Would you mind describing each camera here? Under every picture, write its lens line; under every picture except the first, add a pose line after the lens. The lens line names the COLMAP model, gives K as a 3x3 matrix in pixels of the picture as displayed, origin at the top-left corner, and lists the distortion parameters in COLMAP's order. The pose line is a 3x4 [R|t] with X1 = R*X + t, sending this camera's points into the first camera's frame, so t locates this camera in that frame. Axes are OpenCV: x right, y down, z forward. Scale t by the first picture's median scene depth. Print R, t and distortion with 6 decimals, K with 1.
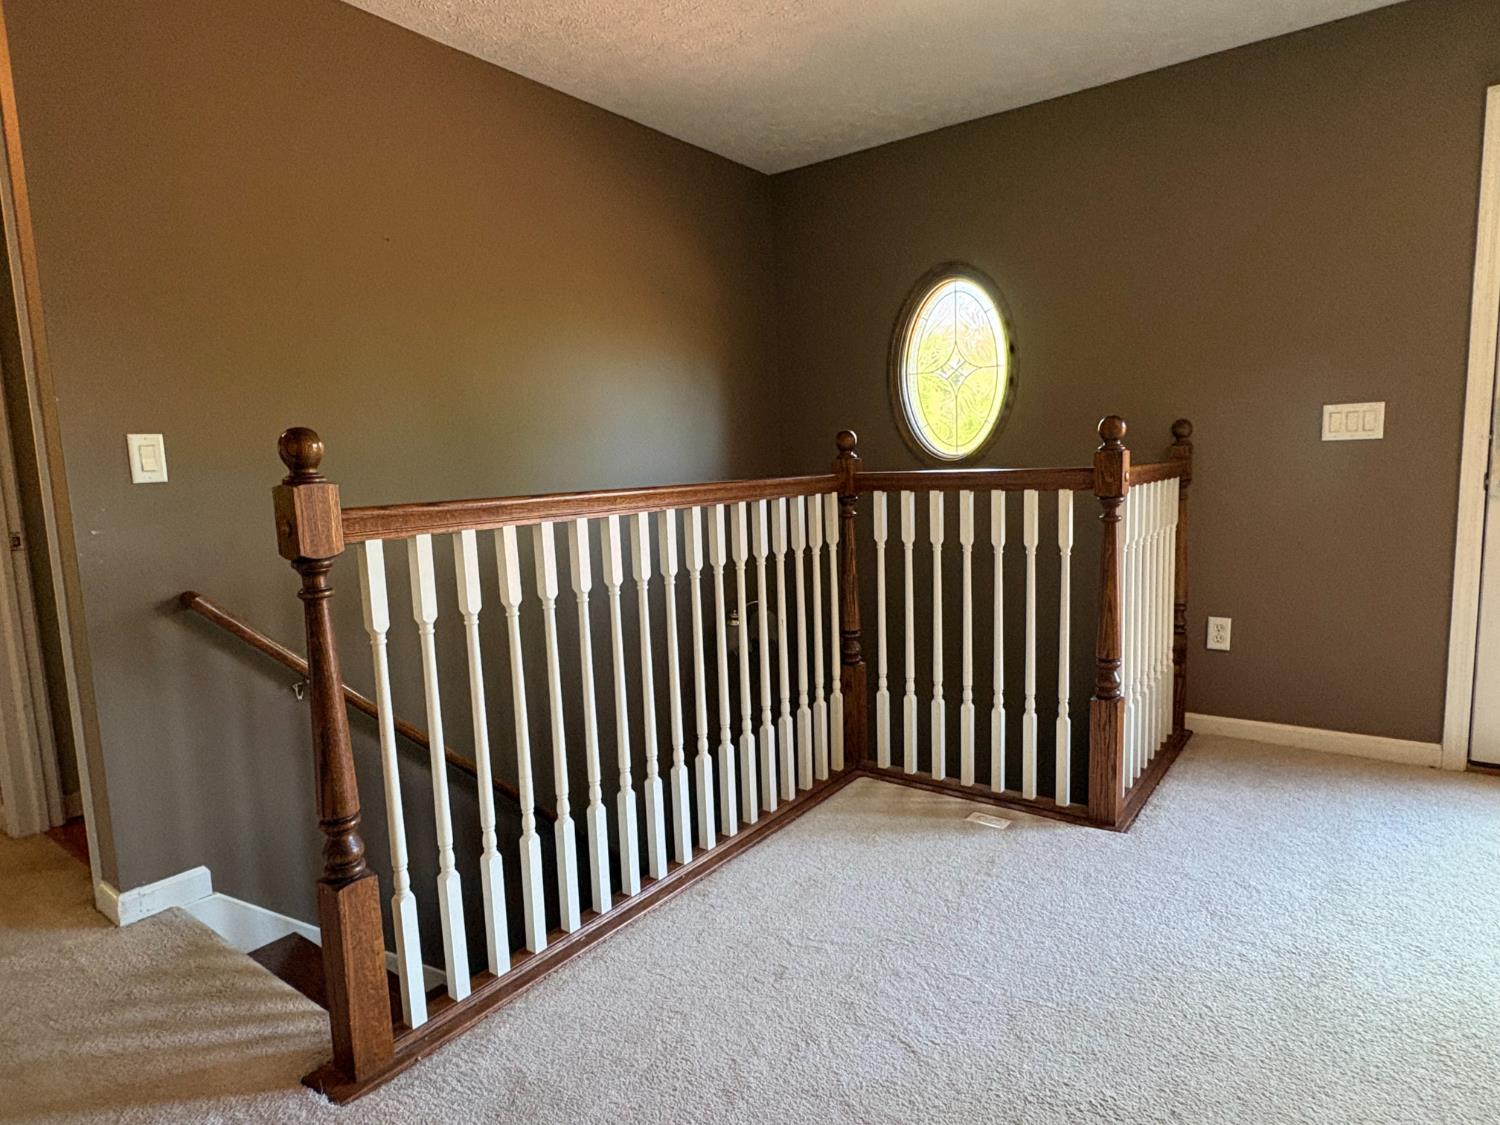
lens RADIAL K [[871.7, 0, 750.0], [0, 871.7, 562.5], [0, 0, 1]] dist [0.002186, 0.000652]
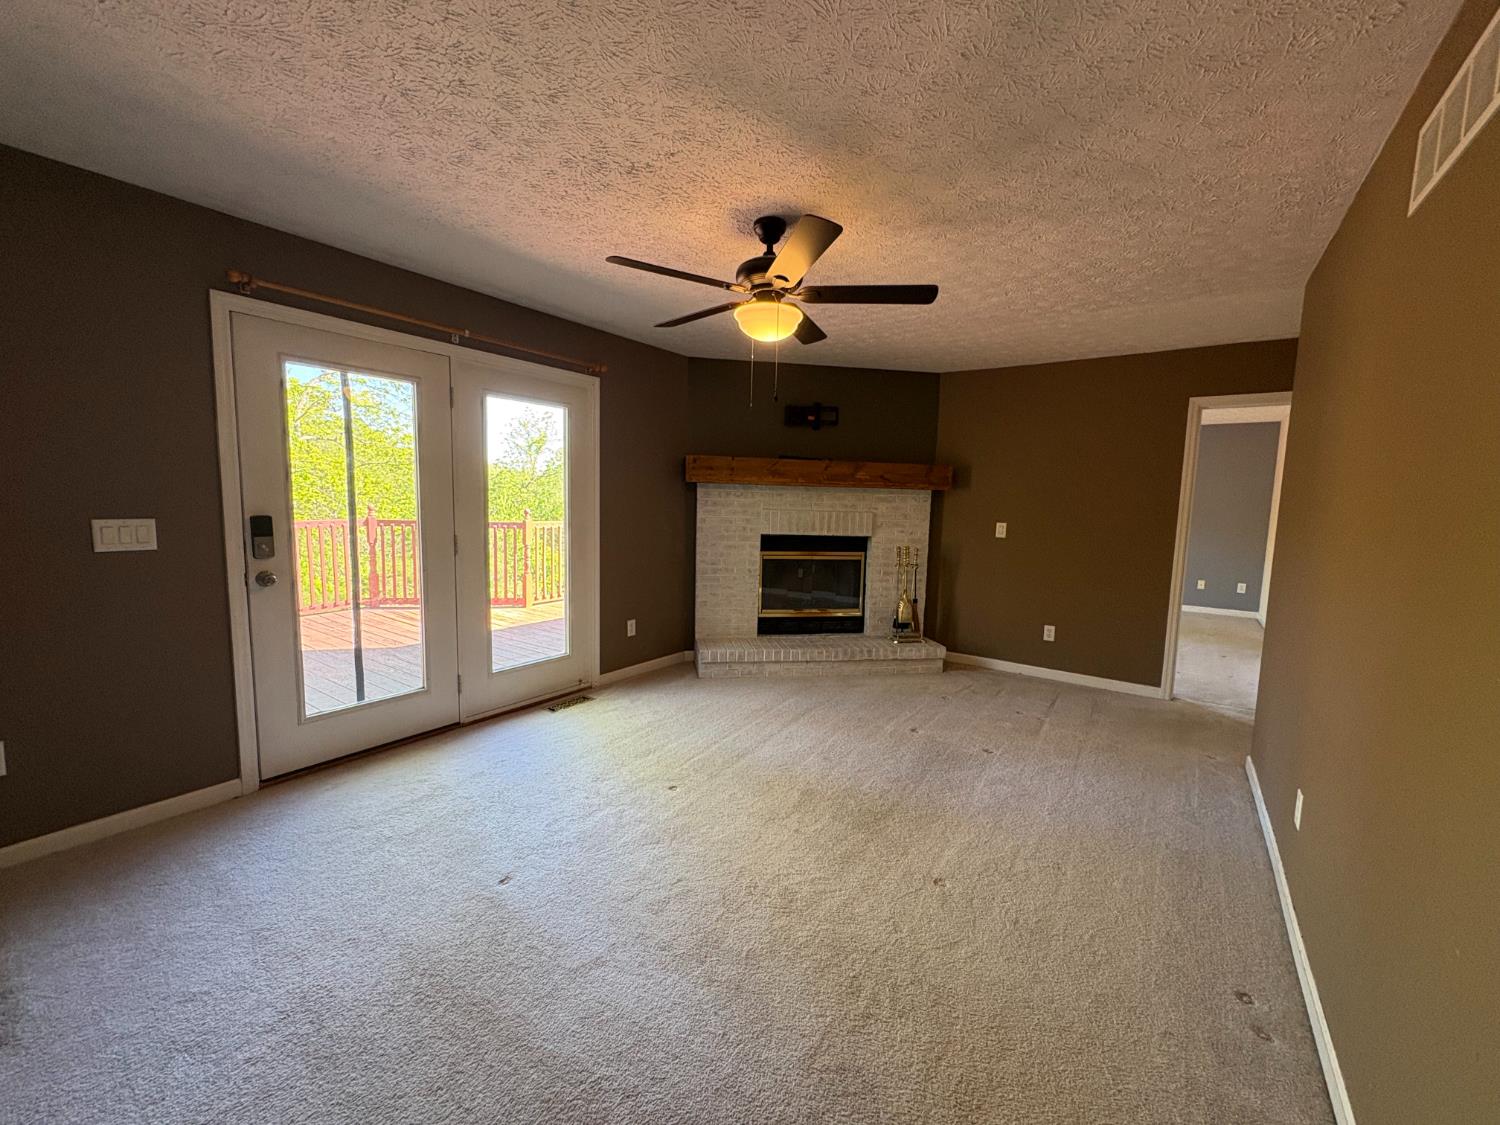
lens RADIAL K [[599.9, 0, 749.4], [0, 599.9, 557.6], [0, 0, 1]] dist [0.001536, 0.000476]
pose [[-0.015917, -0.066245, 0.997676, -0.108278], [0.096496, 0.993043, 0.067477, -0.114081], [-0.995206, 0.097346, -0.009414, 0.219136]]
